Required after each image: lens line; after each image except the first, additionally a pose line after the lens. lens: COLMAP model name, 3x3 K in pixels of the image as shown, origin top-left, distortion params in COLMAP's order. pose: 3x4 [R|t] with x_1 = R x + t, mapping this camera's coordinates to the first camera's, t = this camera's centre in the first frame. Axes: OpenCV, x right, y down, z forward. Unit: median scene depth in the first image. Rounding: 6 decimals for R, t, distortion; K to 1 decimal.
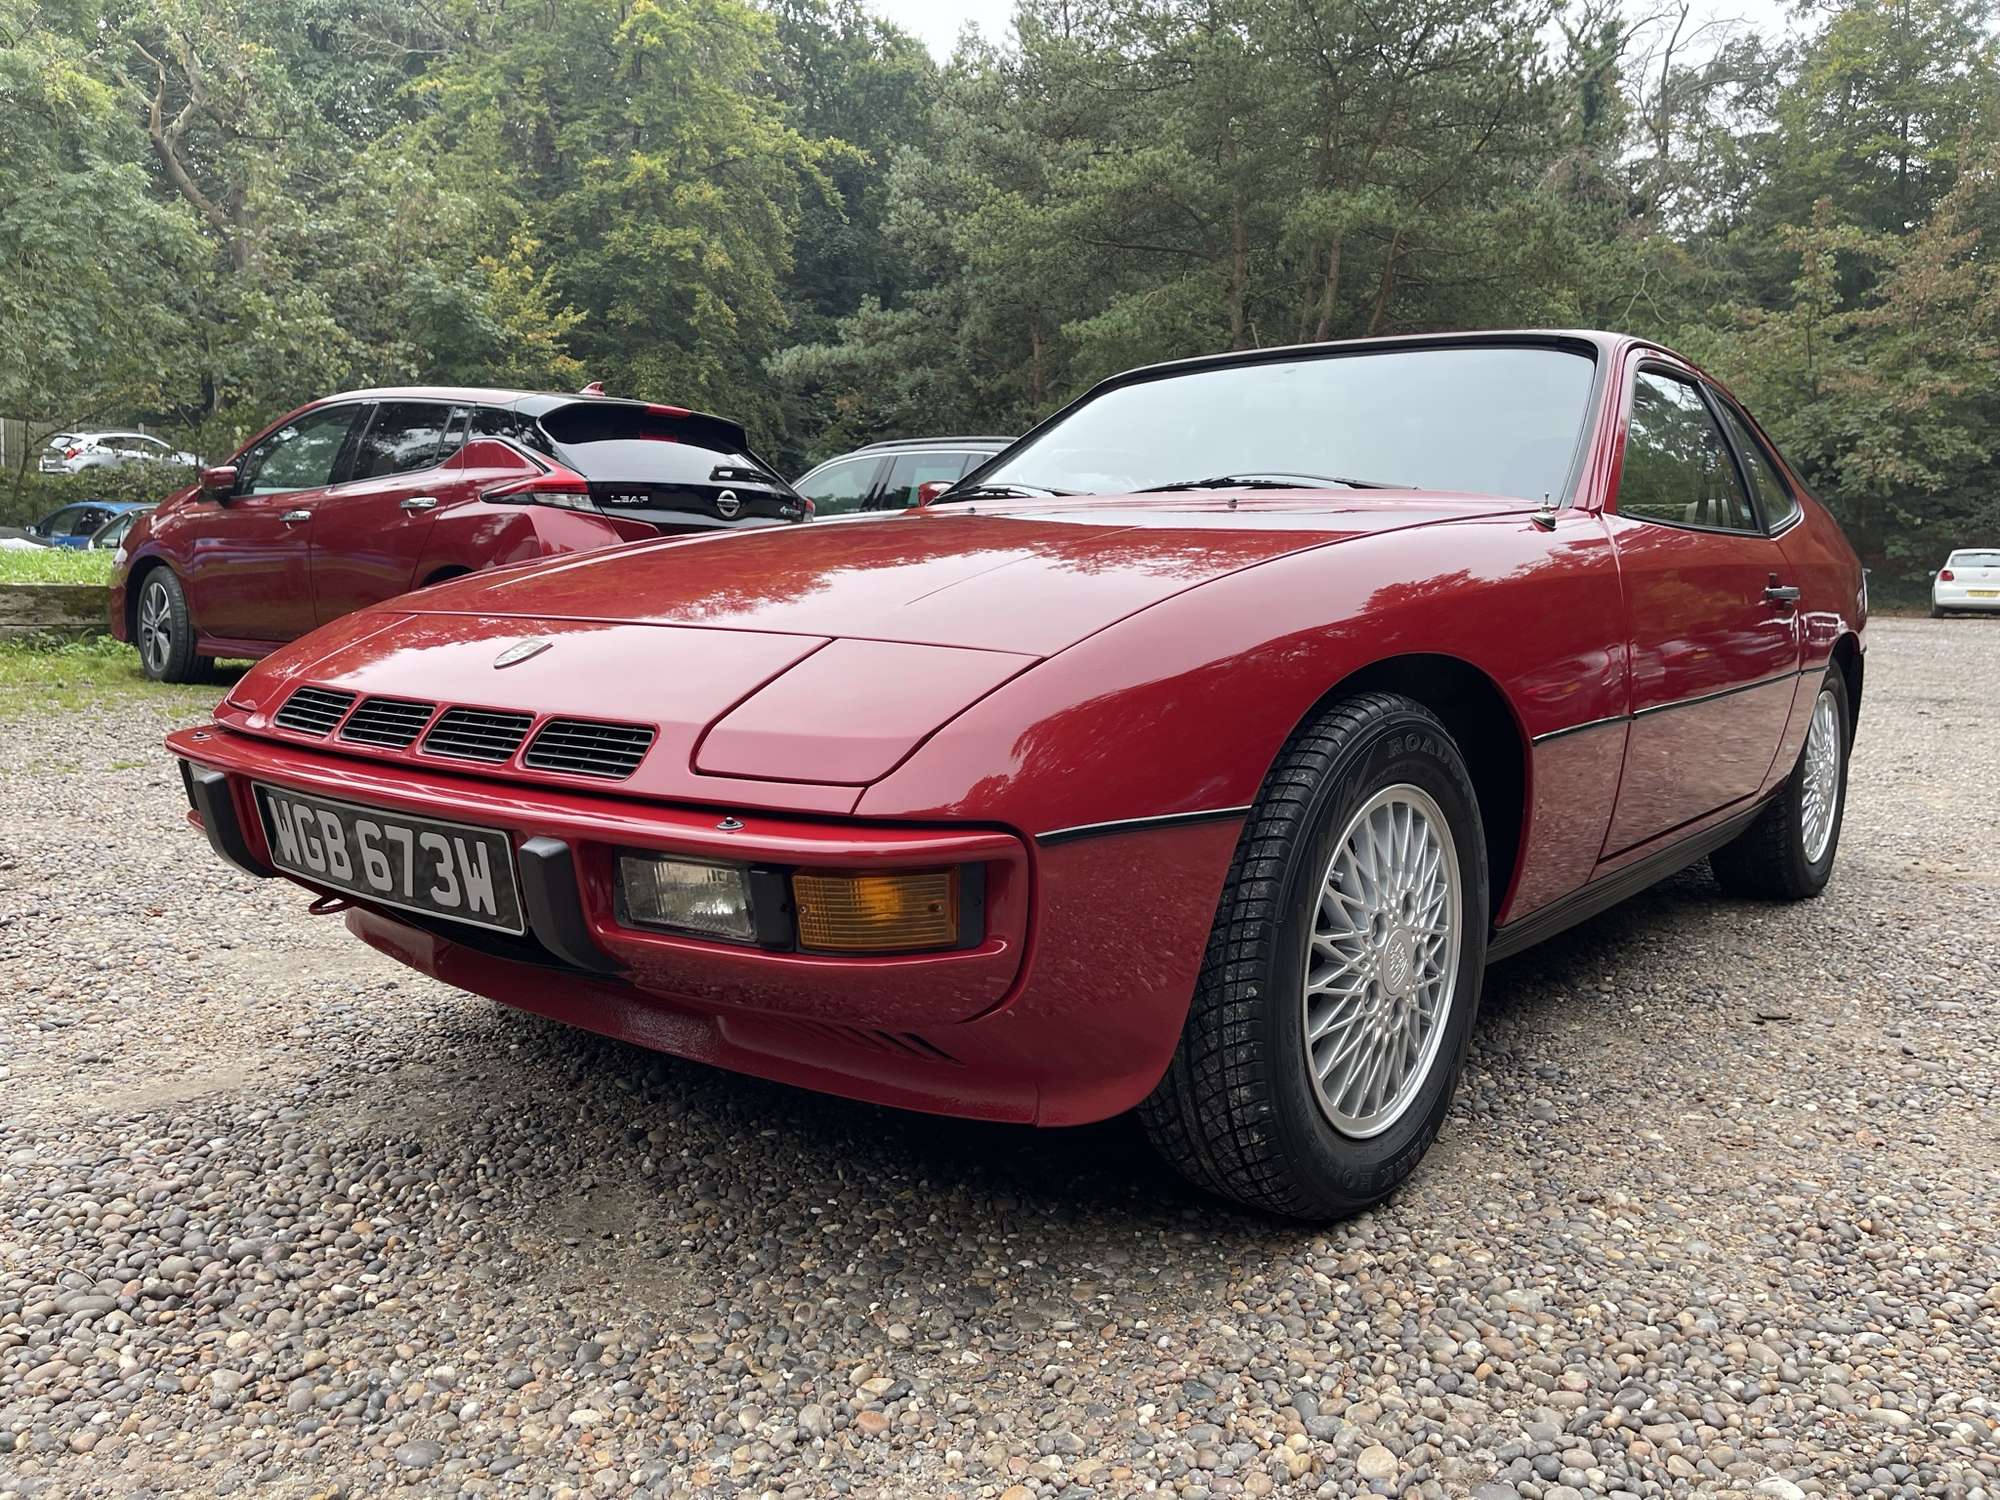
lens RADIAL K [[1513.4, 0, 1015.6], [0, 1513.4, 725.4], [0, 0, 1]] dist [0.067266, -0.088745]
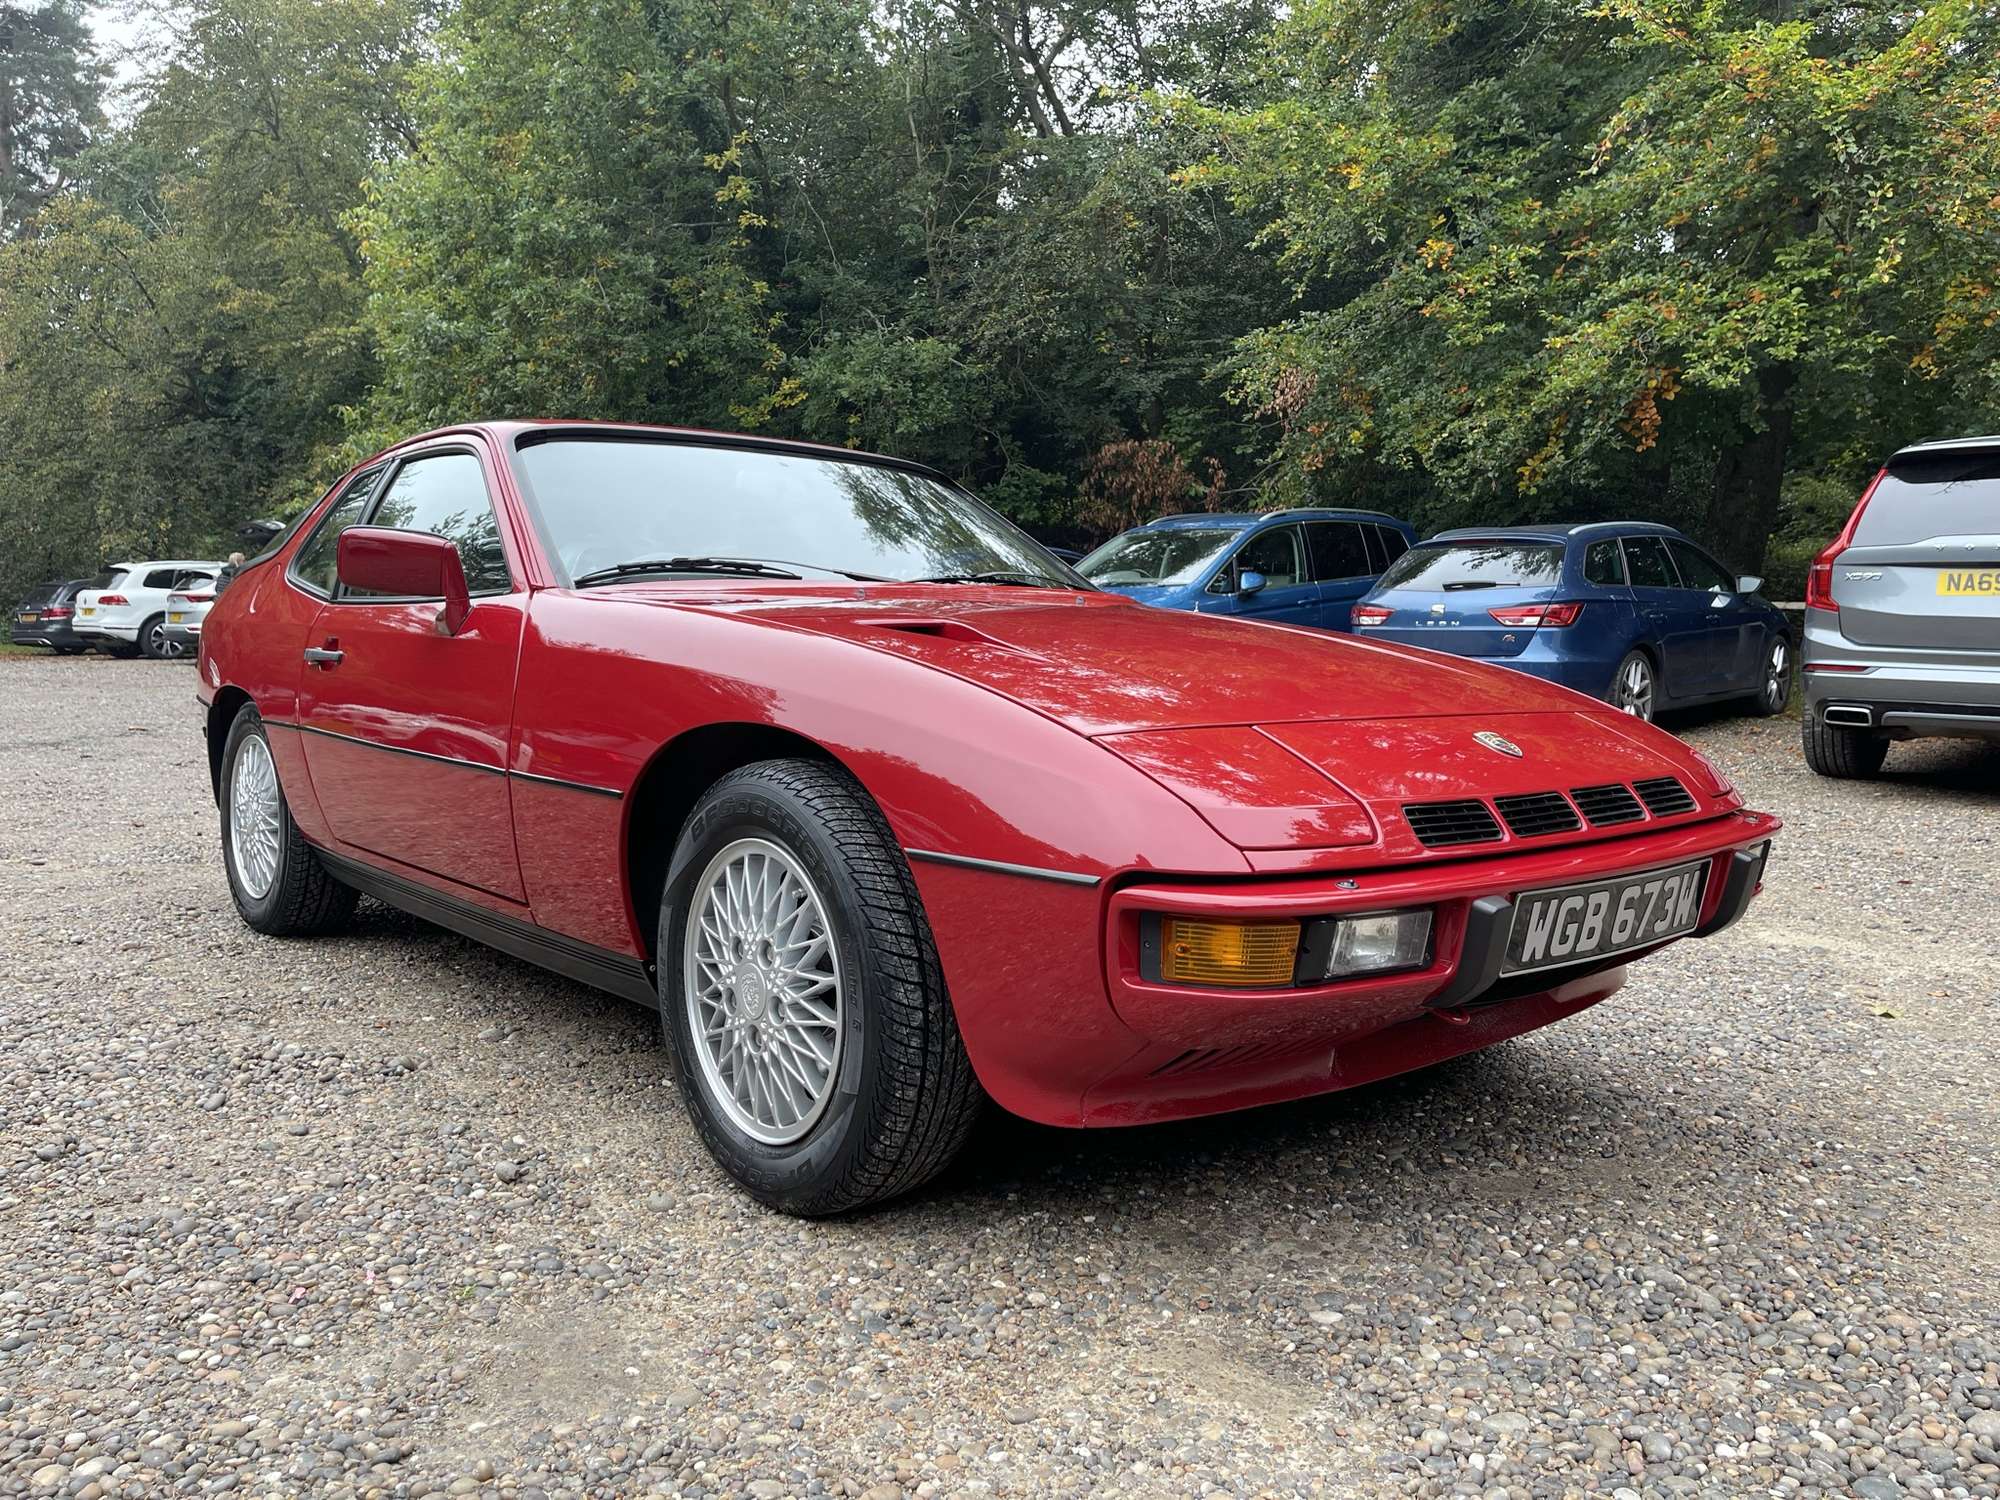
lens RADIAL K [[1515.7, 0, 1023.4], [0, 1515.7, 756.3], [0, 0, 1]] dist [0.074713, -0.098849]
pose [[0.167047, -0.088906, 0.981932, -0.165133], [0.087605, 0.993325, 0.075034, -0.016972], [-0.982049, 0.073488, 0.173721, 0.122764]]
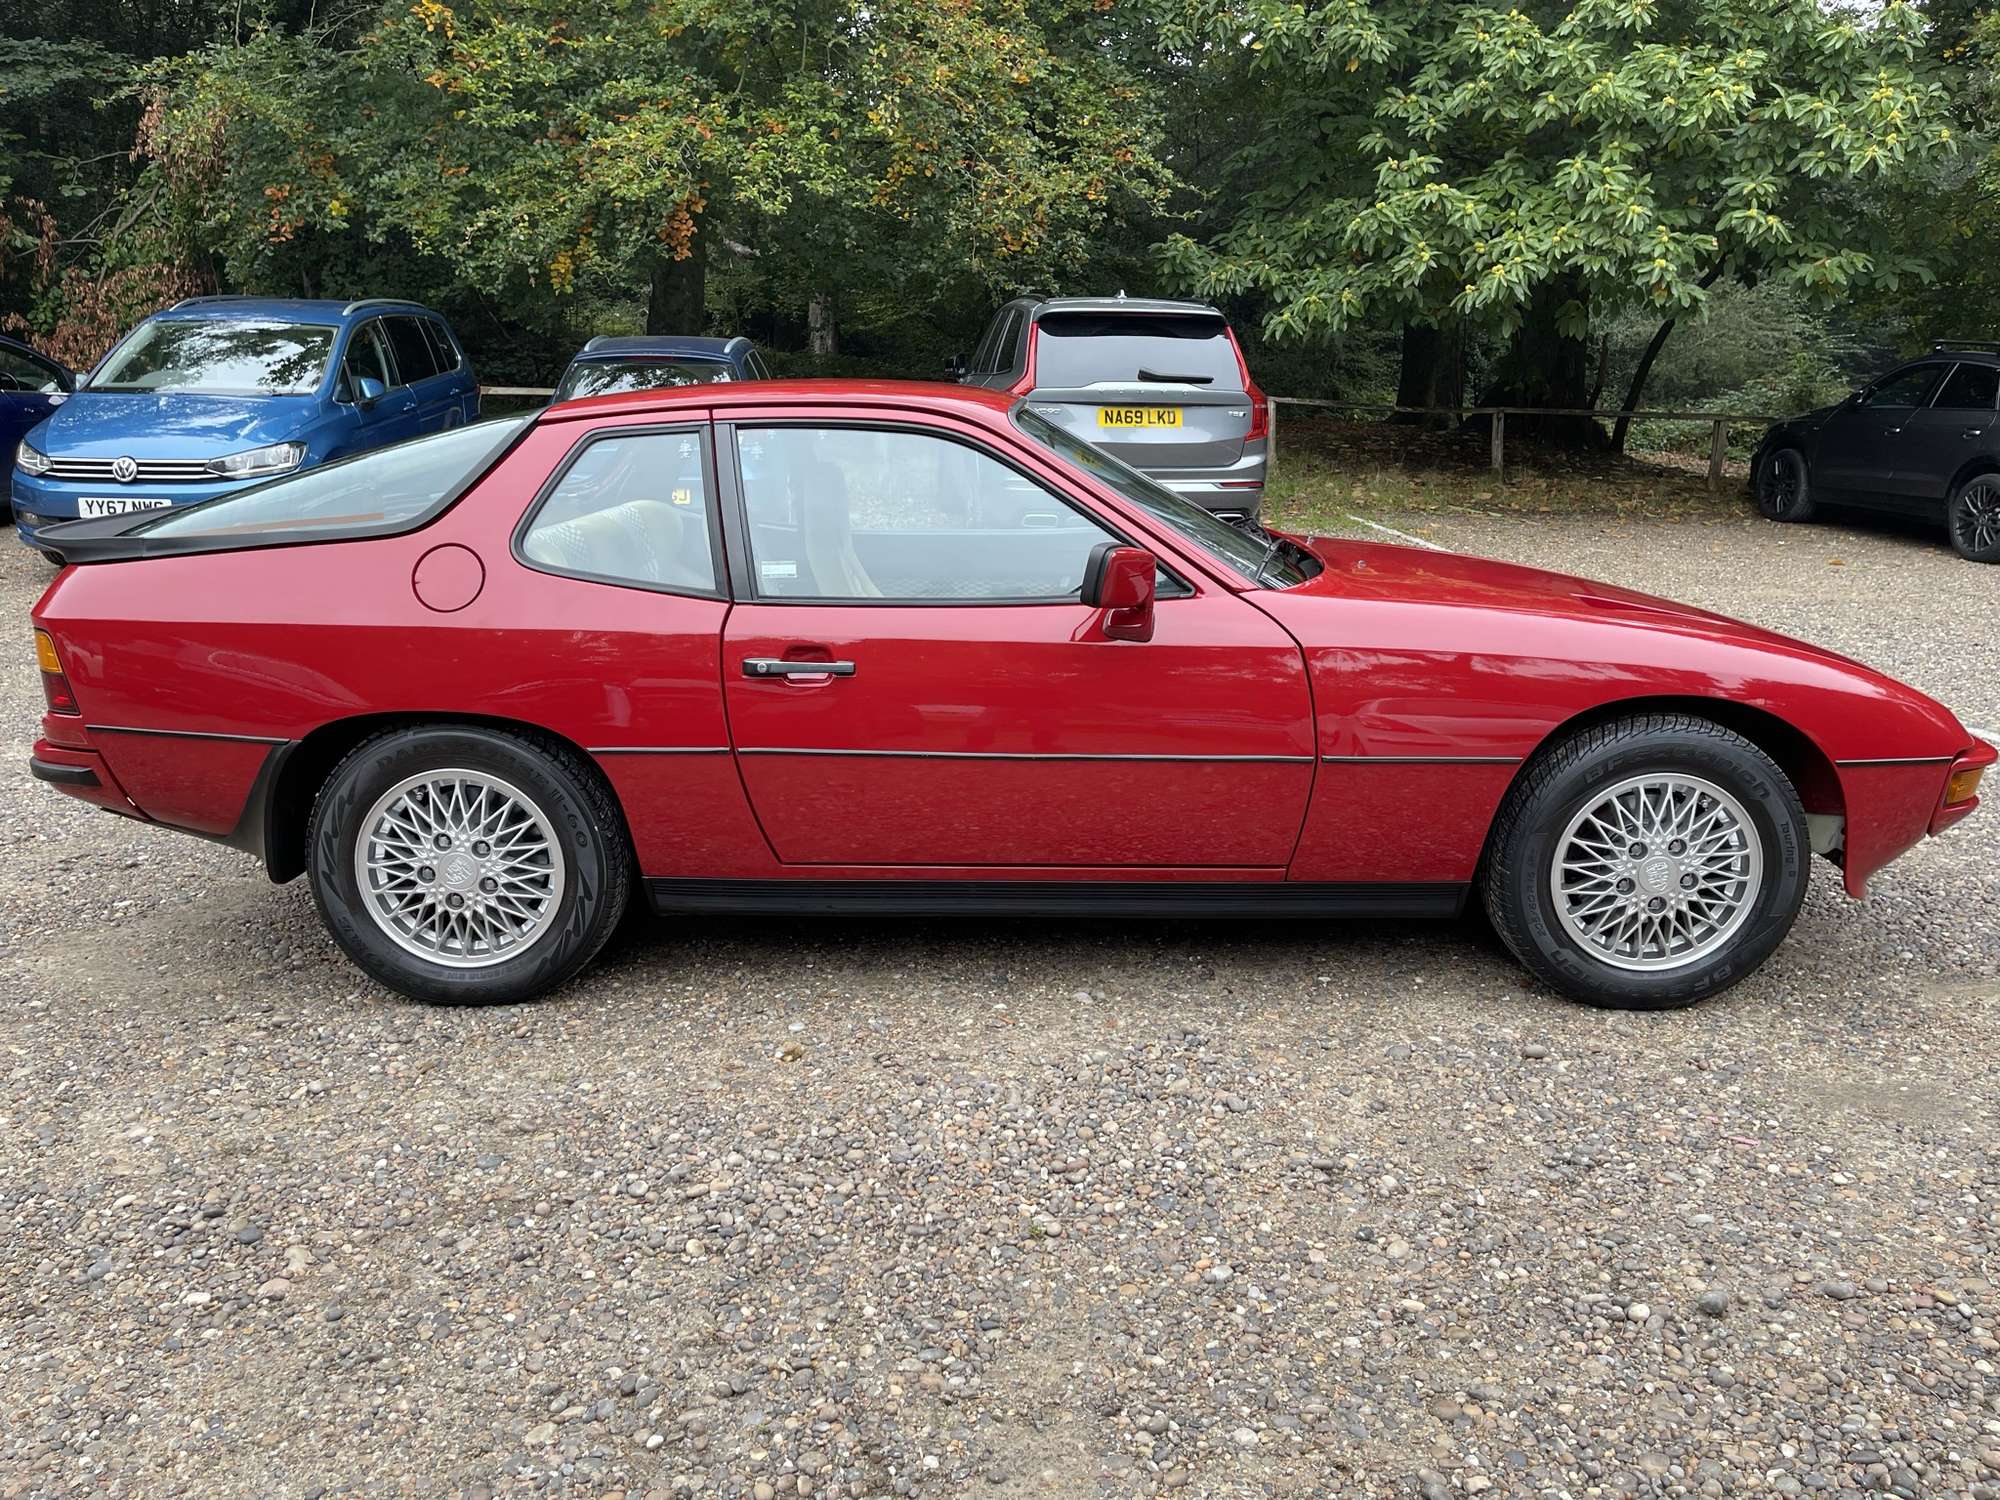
lens RADIAL K [[1509.6, 0, 999.4], [0, 1509.6, 770.3], [0, 0, 1]] dist [0.077322, -0.100173]
pose [[-0.635202, -0.205074, 0.744623, -0.132151], [0.064467, 0.946663, 0.315711, -0.065081], [-0.769651, 0.248544, -0.588102, 0.331620]]
